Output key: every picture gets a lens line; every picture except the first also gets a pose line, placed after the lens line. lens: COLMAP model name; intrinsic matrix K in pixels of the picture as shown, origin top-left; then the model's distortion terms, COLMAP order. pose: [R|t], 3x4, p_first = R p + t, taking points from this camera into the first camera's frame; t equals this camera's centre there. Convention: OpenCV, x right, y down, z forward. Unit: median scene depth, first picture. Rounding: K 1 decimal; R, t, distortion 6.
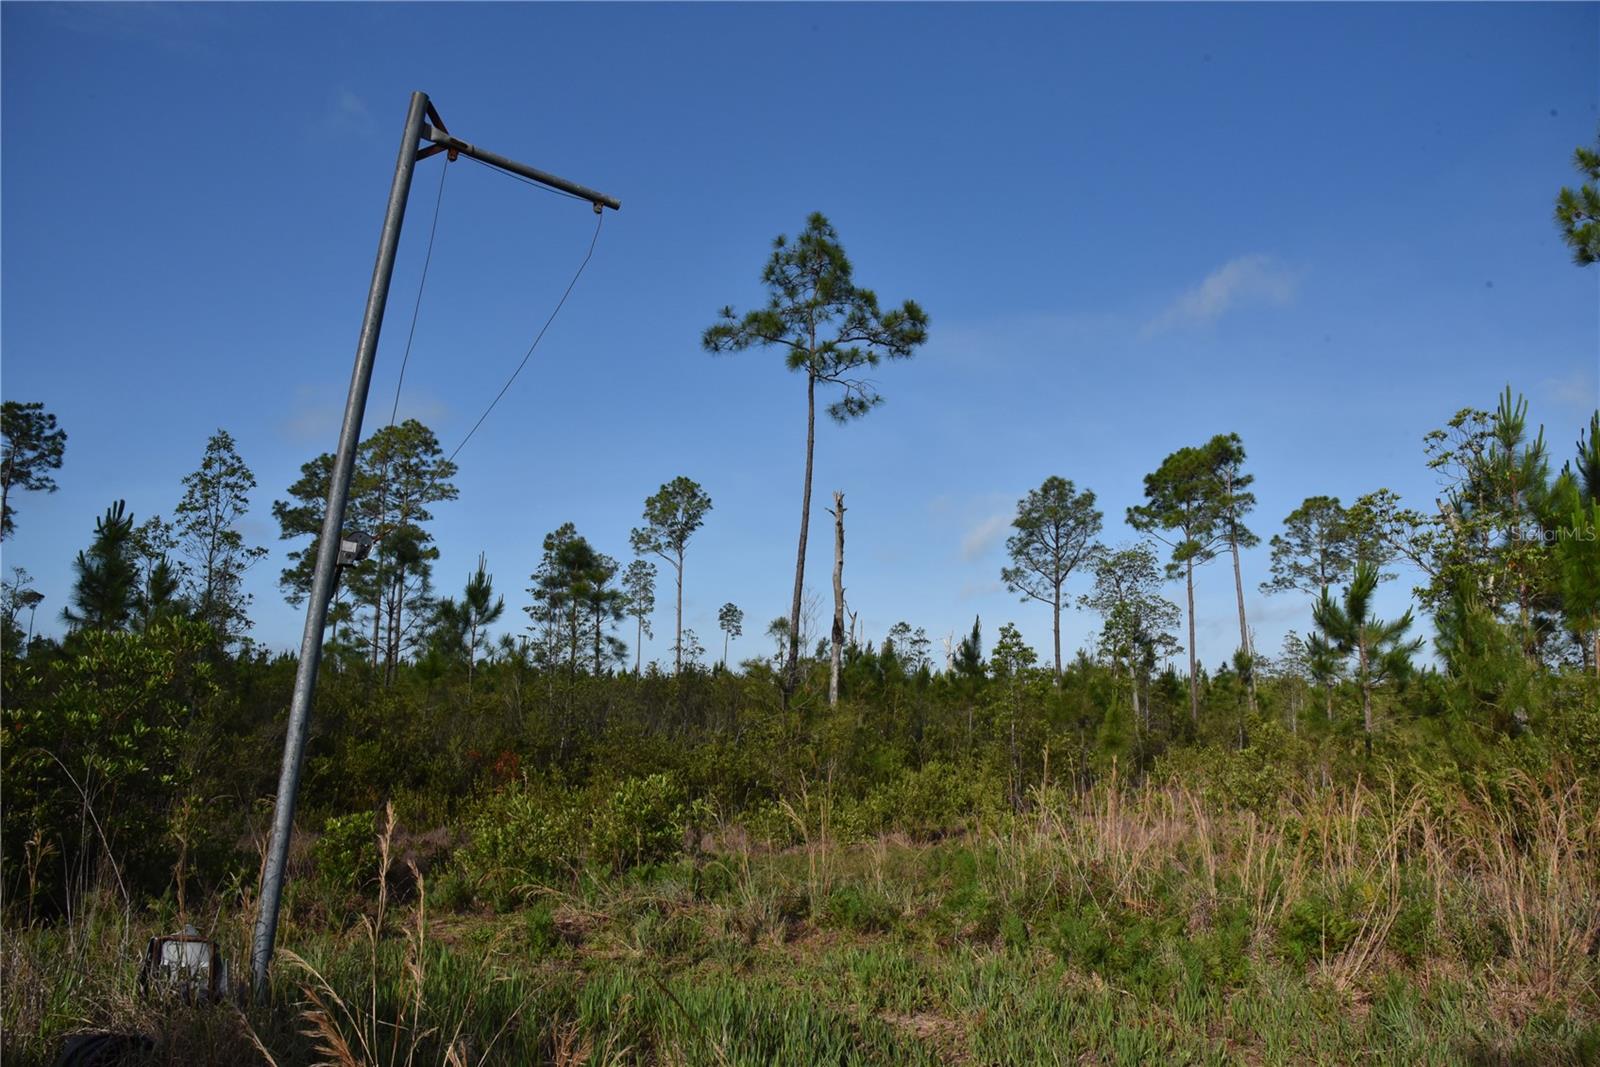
lens RADIAL K [[1113.2, 0, 798.0], [0, 1113.2, 533.2], [0, 0, 1]] dist [-0.089011, 0.058350]
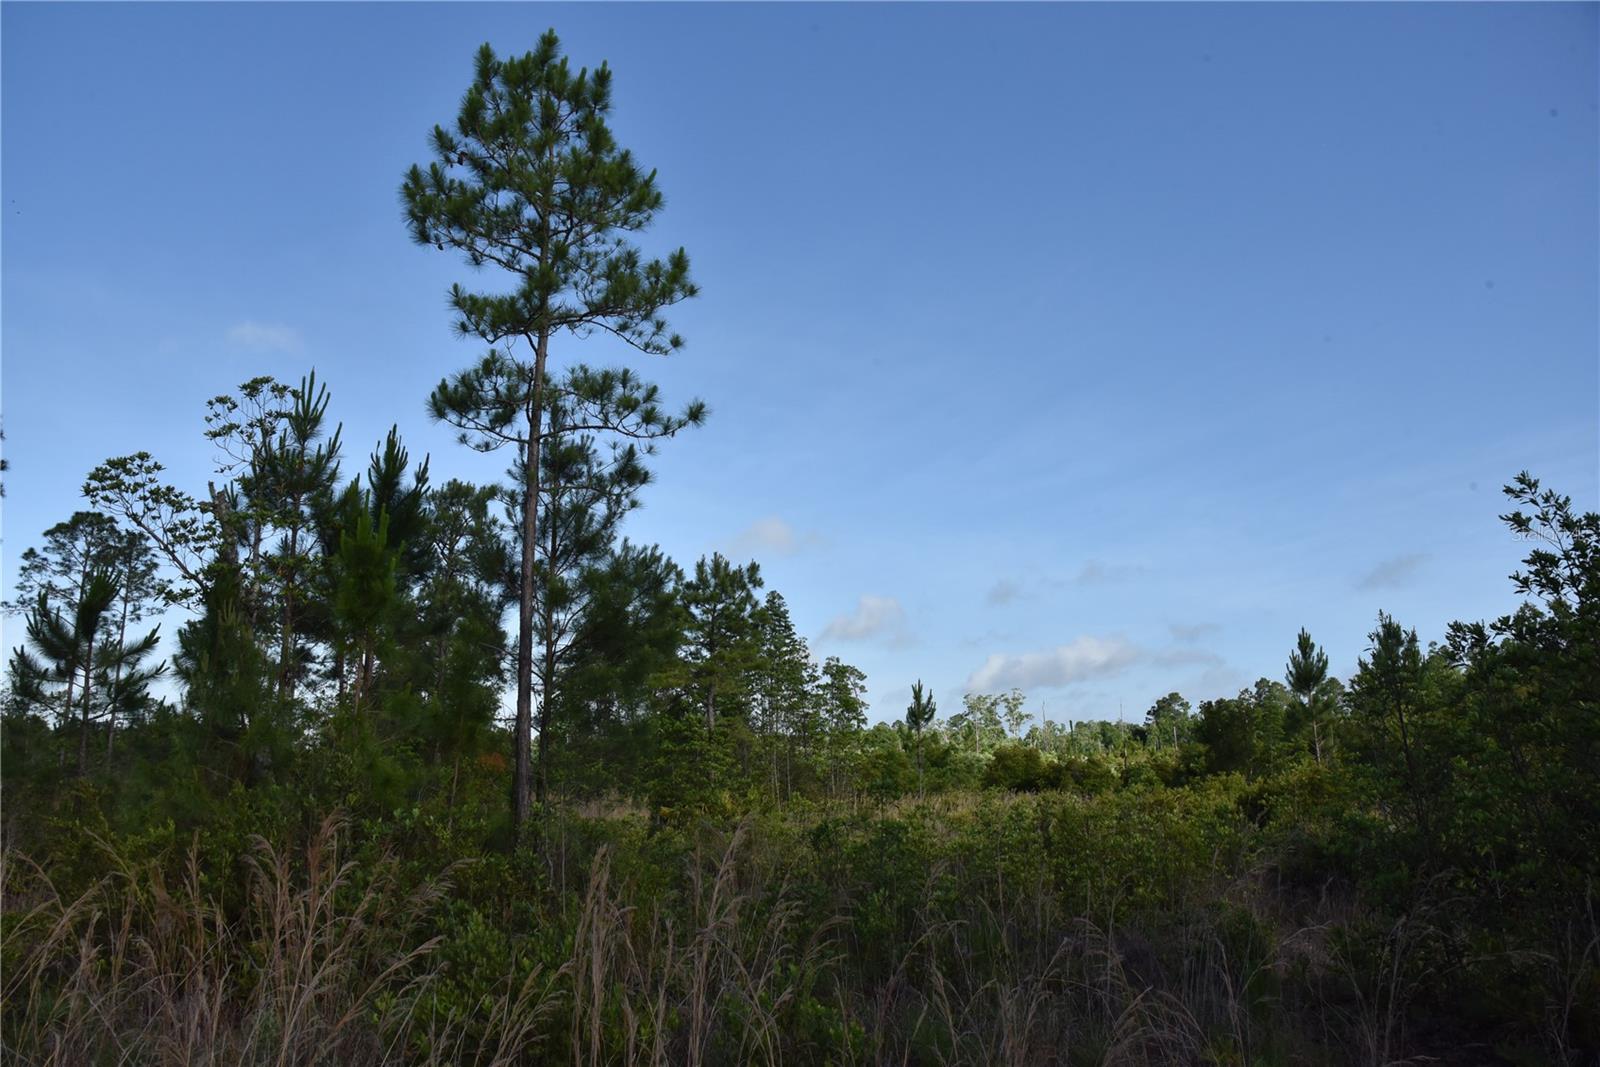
lens RADIAL K [[1113.2, 0, 798.0], [0, 1113.2, 533.2], [0, 0, 1]] dist [-0.089011, 0.058350]
pose [[0.515008, 0.158684, 0.842369, 0.136762], [-0.124574, 0.986138, -0.109604, 0.036030], [-0.848085, -0.048490, 0.527637, 0.203219]]
